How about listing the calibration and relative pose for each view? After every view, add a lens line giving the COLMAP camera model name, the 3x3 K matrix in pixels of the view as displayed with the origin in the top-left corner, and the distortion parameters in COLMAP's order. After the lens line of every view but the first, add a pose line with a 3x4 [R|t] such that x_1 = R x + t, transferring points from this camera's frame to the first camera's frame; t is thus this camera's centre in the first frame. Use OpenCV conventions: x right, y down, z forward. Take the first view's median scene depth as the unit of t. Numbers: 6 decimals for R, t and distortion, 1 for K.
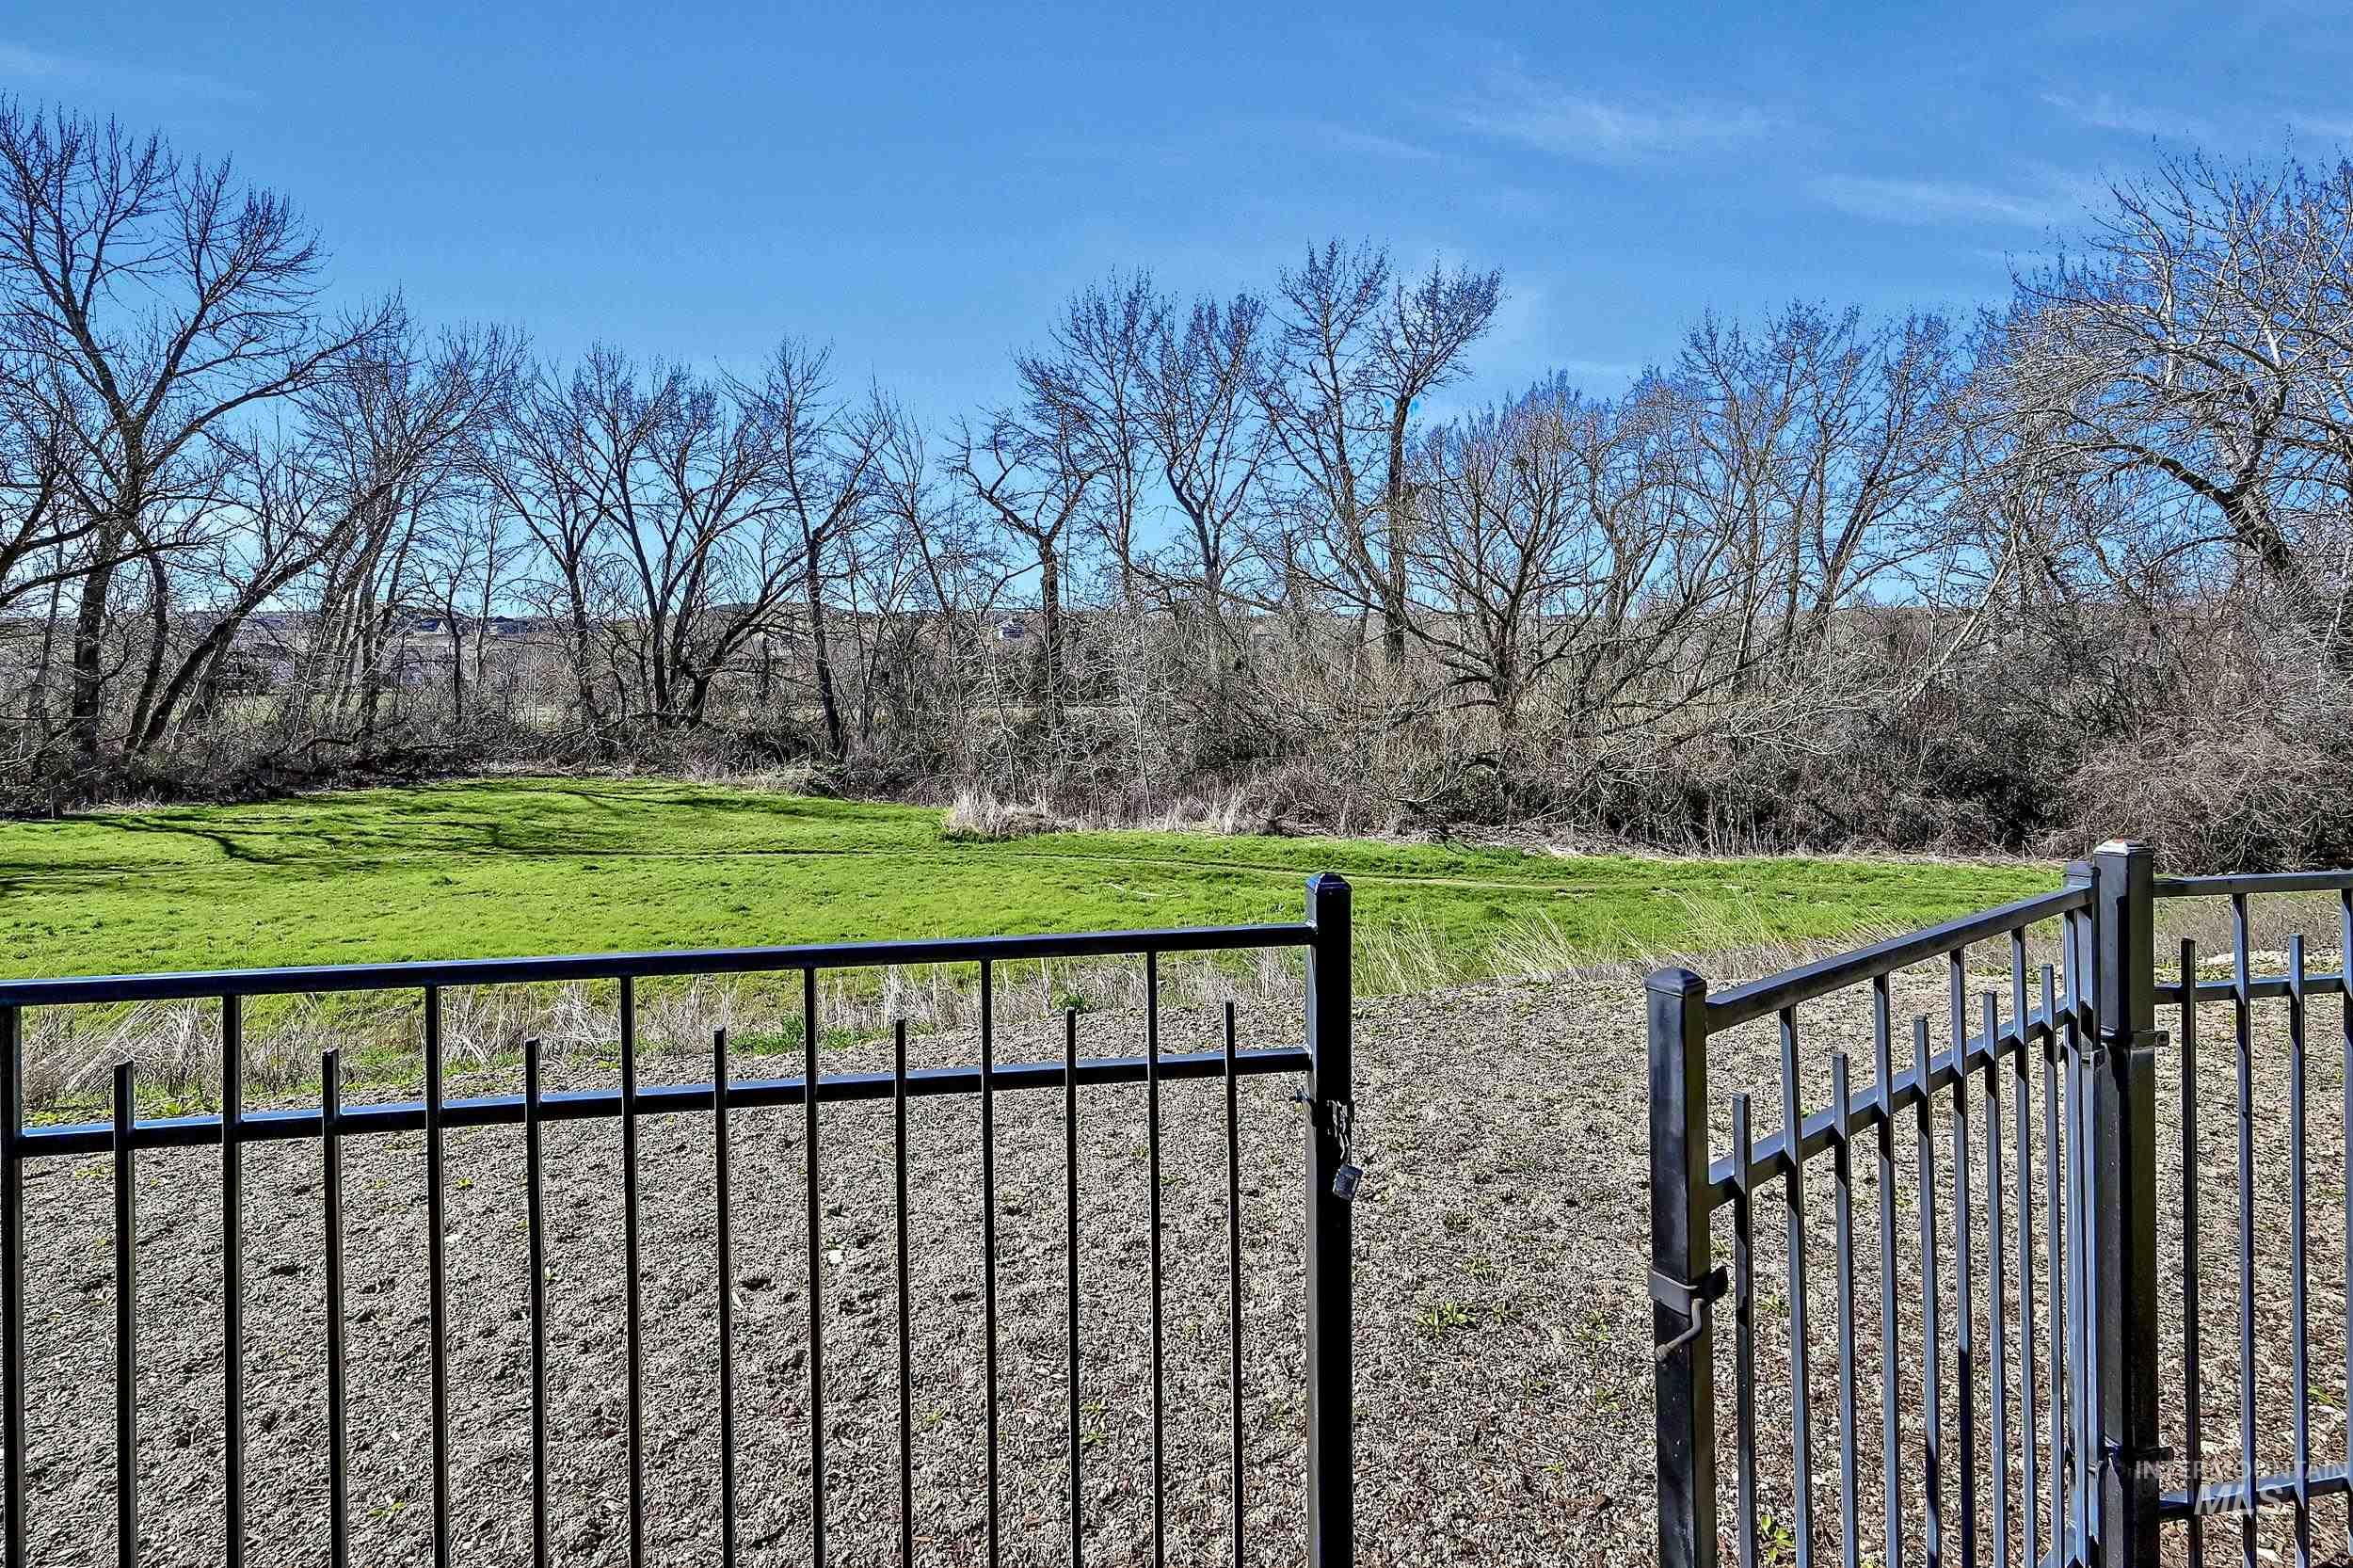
lens RADIAL K [[967.8, 0, 1151.5], [0, 967.8, 667.7], [0, 0, 1]] dist [-0.009089, 0.001264]
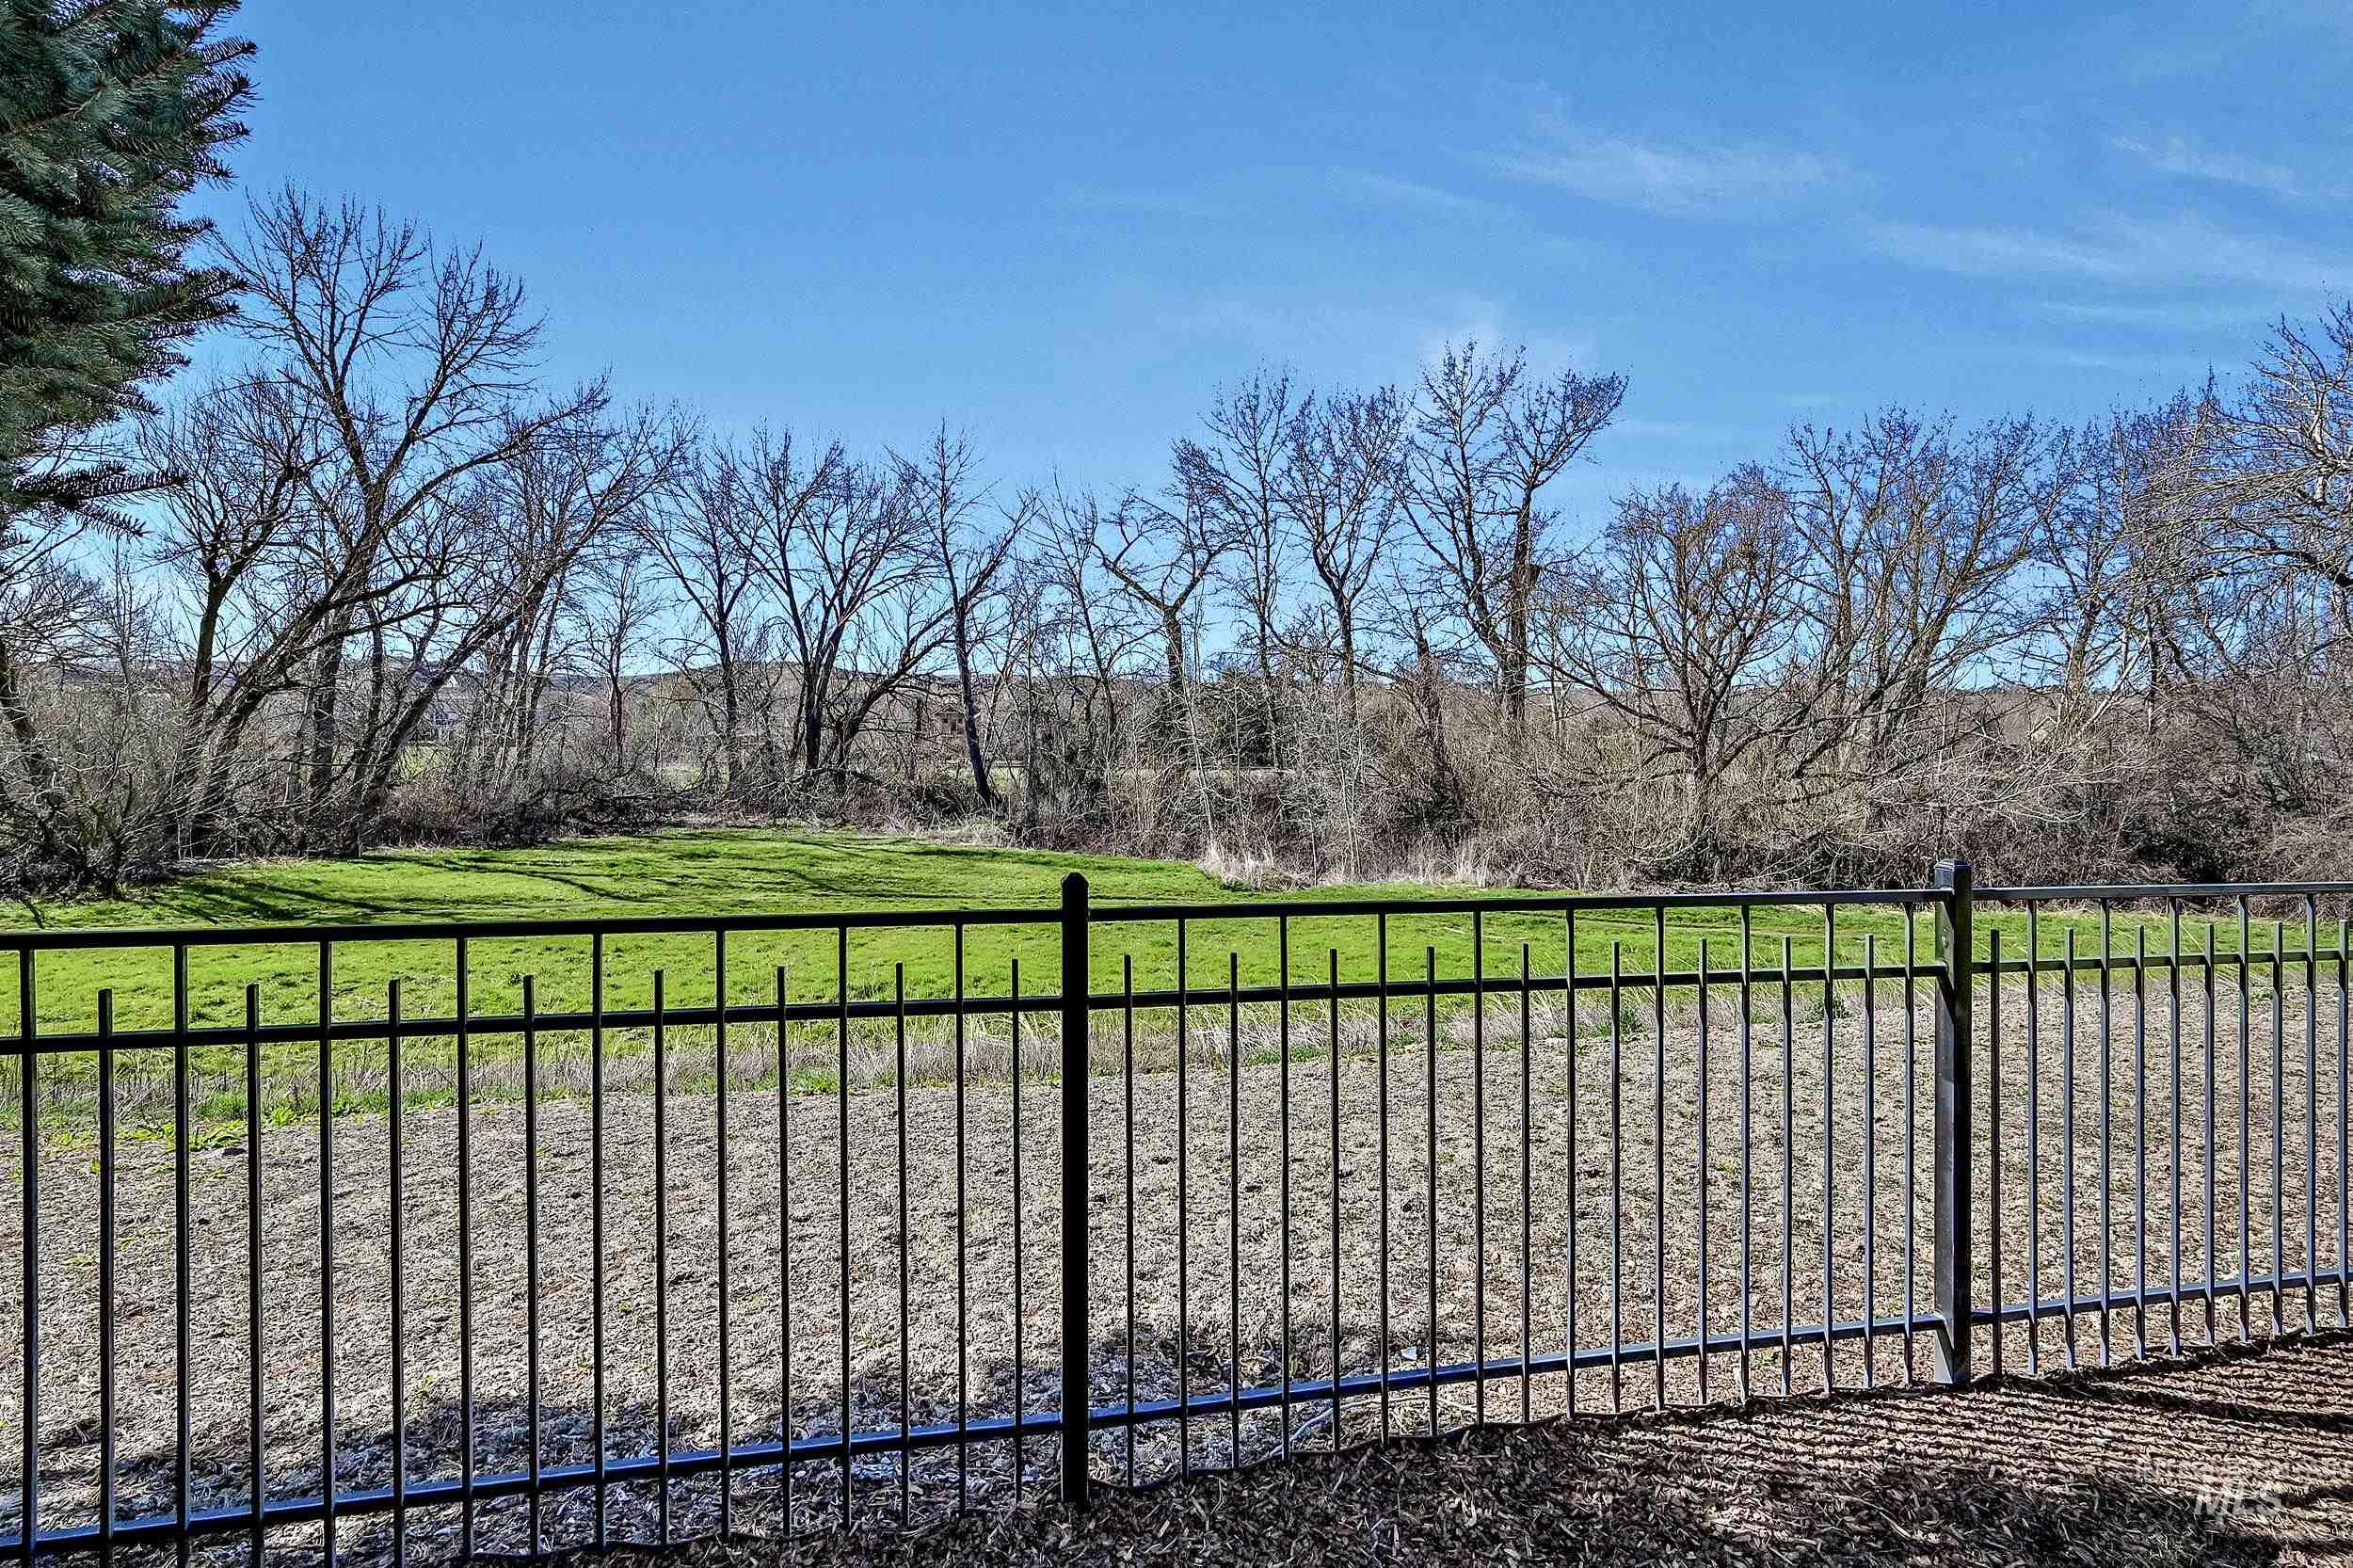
lens RADIAL K [[1015.7, 0, 1145.9], [0, 1015.7, 750.8], [0, 0, 1]] dist [0.011753, -0.000618]
pose [[0.999787, 0.019915, 0.005356, -0.161558], [-0.019998, 0.999675, 0.015826, 0.000501], [-0.005039, -0.015930, 0.999860, -0.098928]]
